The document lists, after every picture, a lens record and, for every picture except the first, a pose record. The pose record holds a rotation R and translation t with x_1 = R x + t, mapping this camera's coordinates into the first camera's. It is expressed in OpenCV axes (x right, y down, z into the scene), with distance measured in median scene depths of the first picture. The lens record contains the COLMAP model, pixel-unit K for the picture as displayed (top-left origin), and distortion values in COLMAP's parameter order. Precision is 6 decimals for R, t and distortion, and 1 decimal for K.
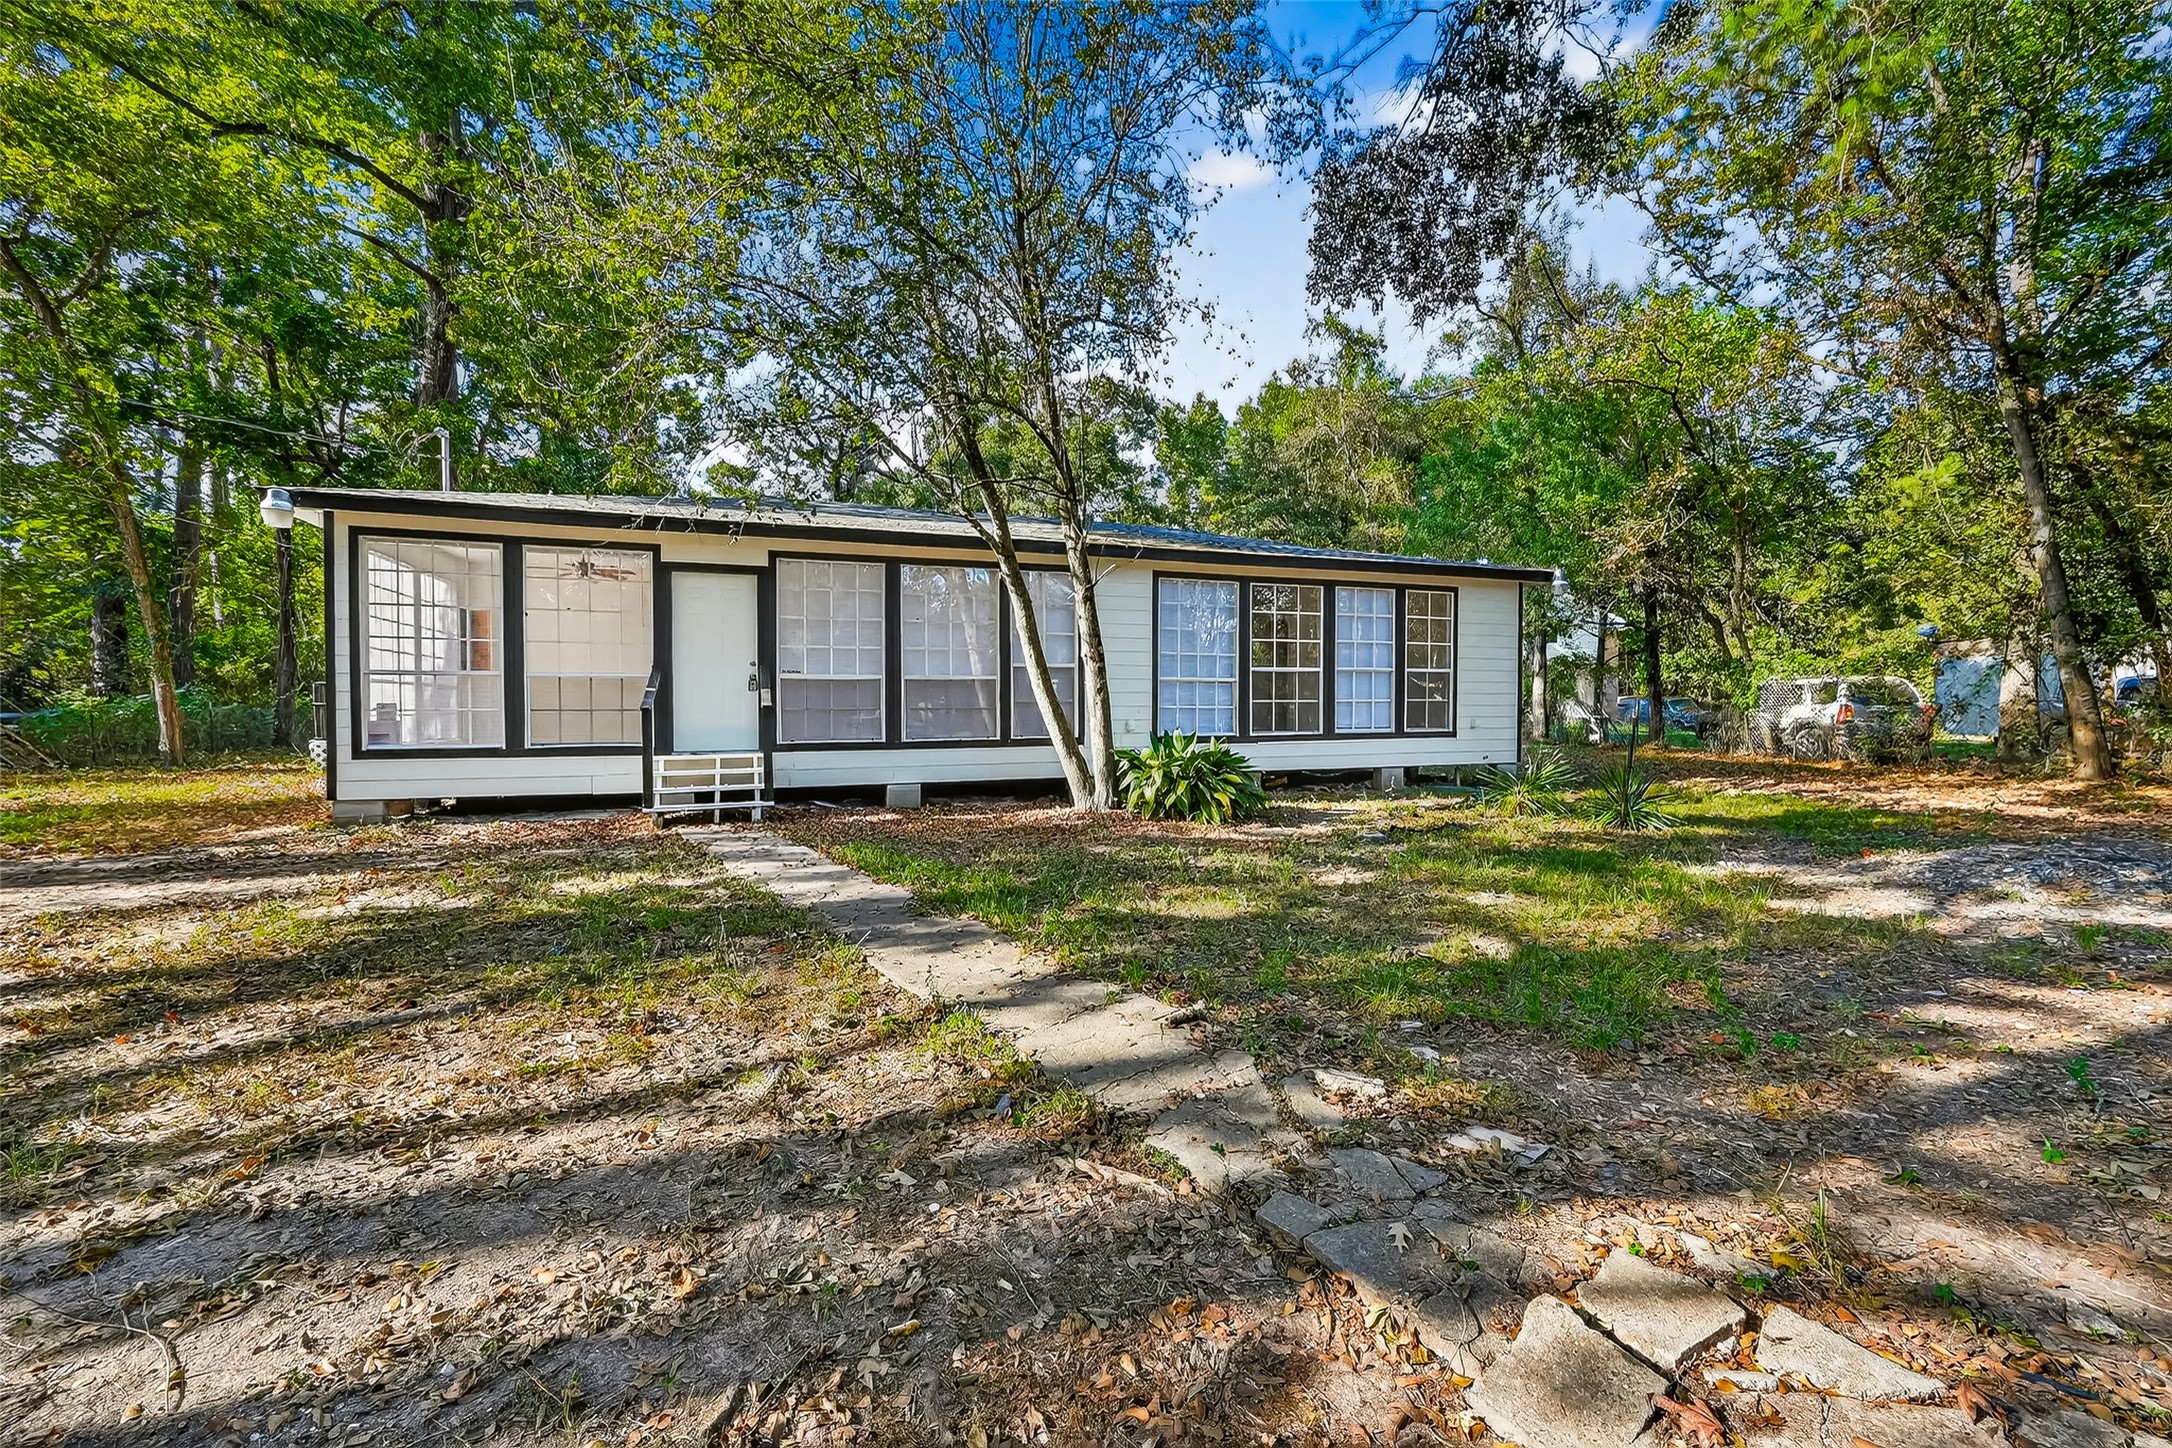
lens RADIAL K [[882.3, 0, 1095.6], [0, 882.3, 722.0], [0, 0, 1]] dist [-0.001846, -0.000261]
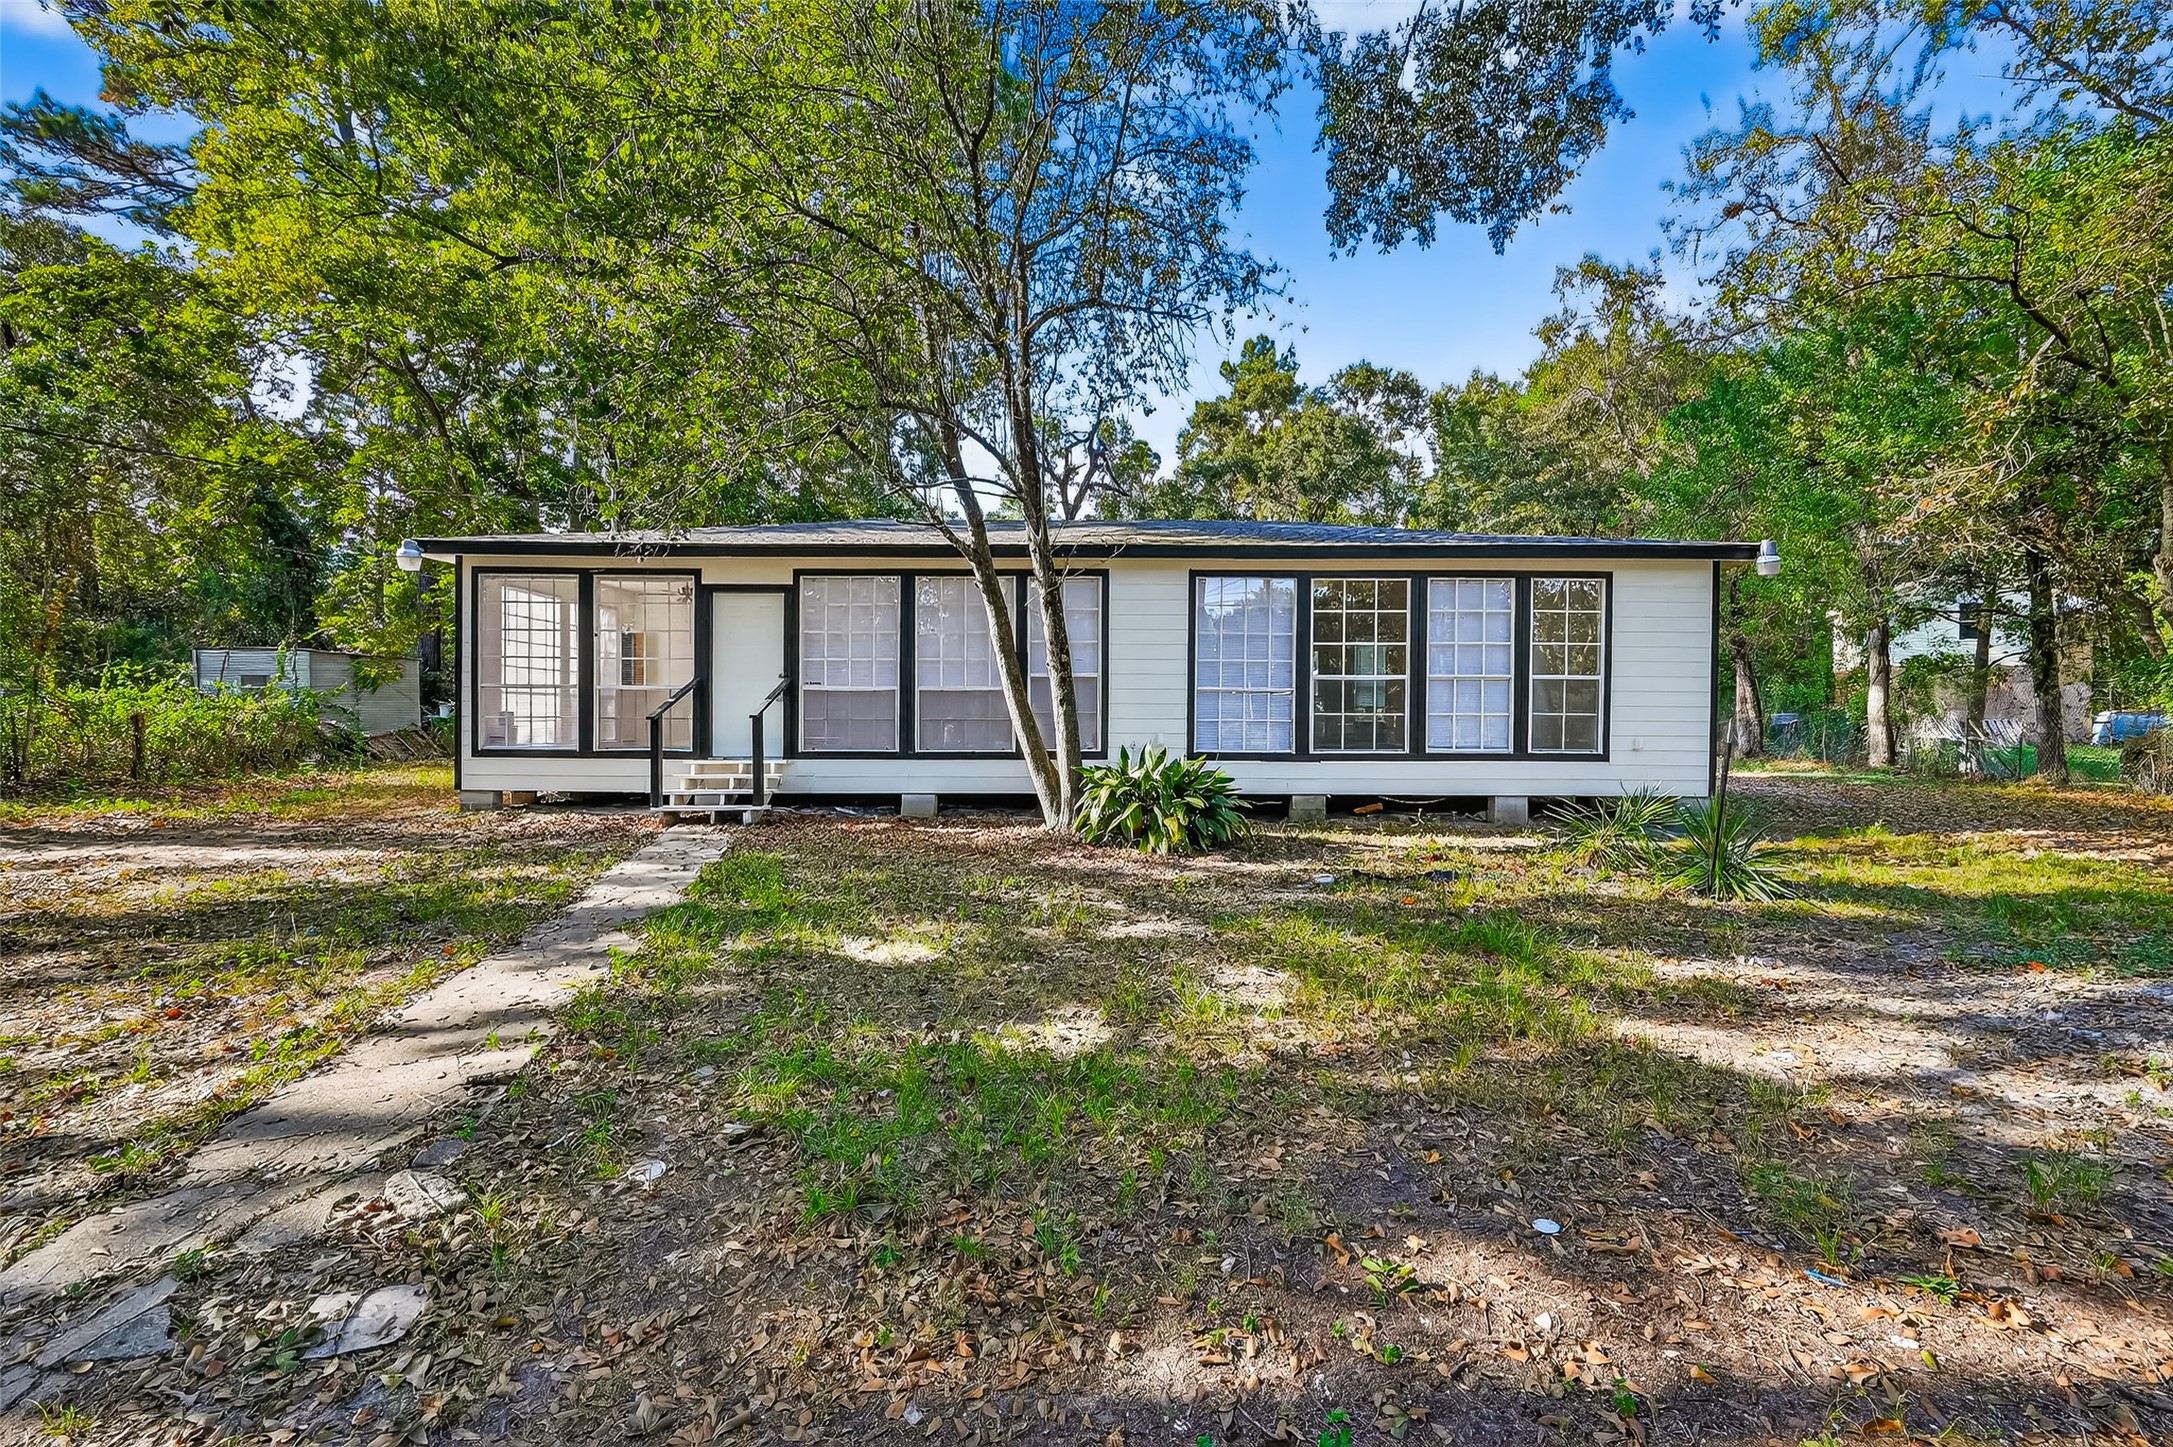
lens RADIAL K [[879.5, 0, 1092.1], [0, 879.5, 723.8], [0, 0, 1]] dist [-0.001200, -0.000393]
pose [[0.936414, 0.011259, -0.350715, 0.335188], [-0.014187, 0.999883, -0.005781, -0.007211], [0.350609, 0.010389, 0.936464, 0.134592]]
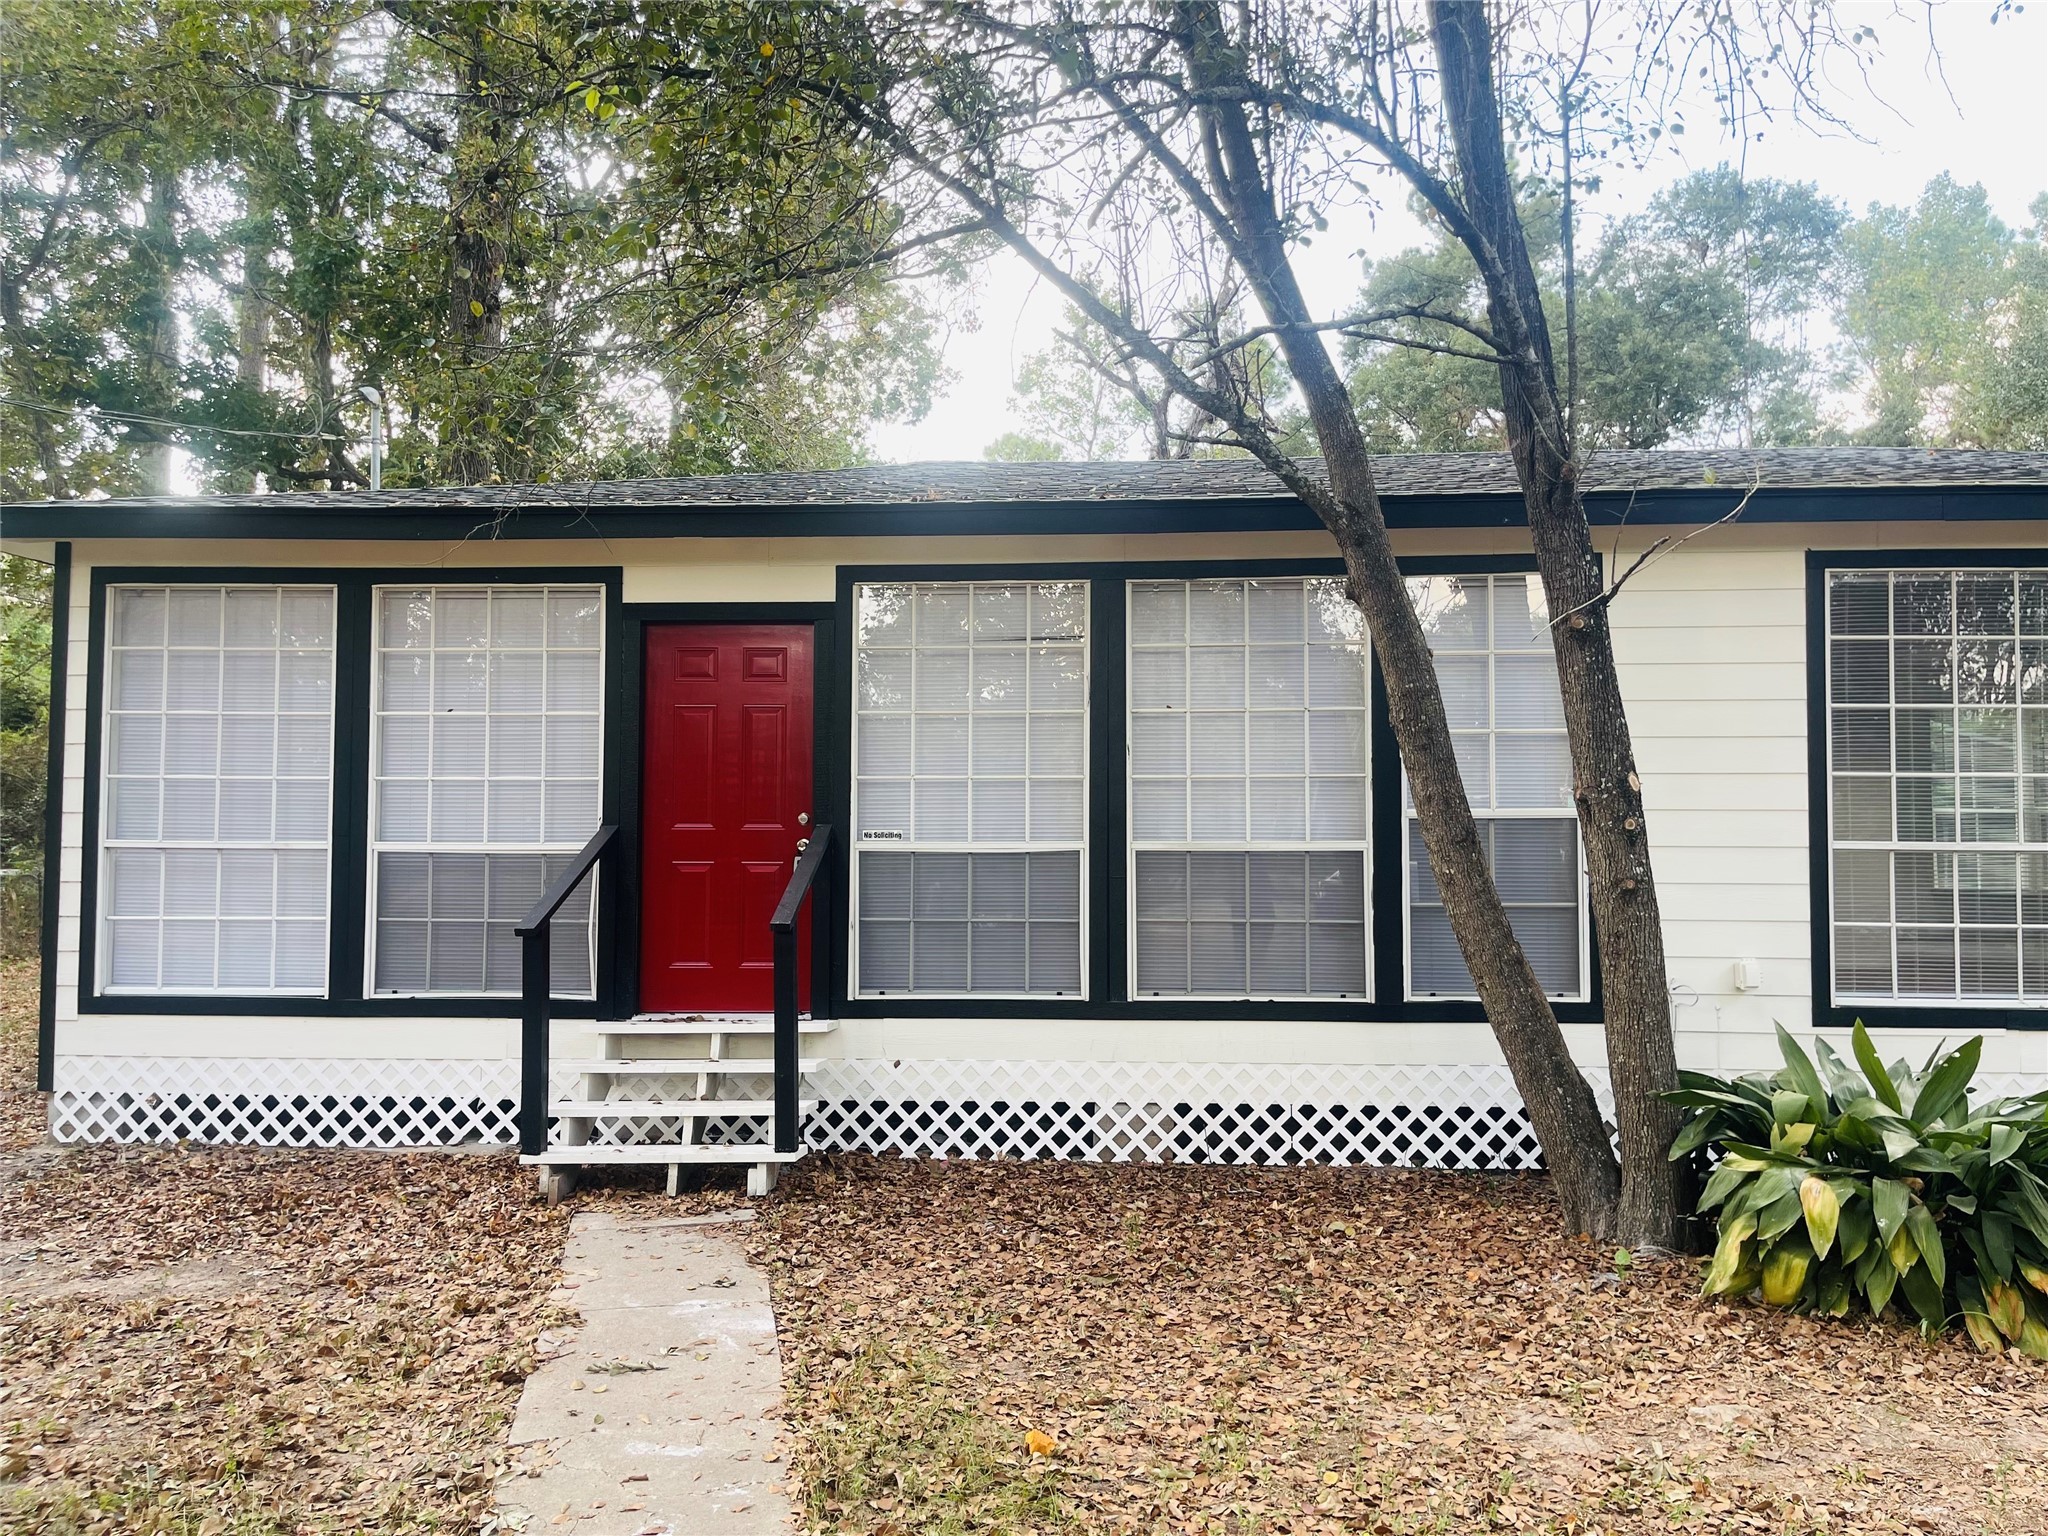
lens RADIAL K [[1553.5, 0, 1024.0], [0, 1553.5, 768.0], [0, 0, 1]] dist [0.075934, -0.089032]
pose [[0.915157, -0.013962, -0.402856, 0.034467], [-0.010486, 0.998237, -0.058417, -0.045682], [0.402962, 0.057685, 0.913397, 0.314889]]
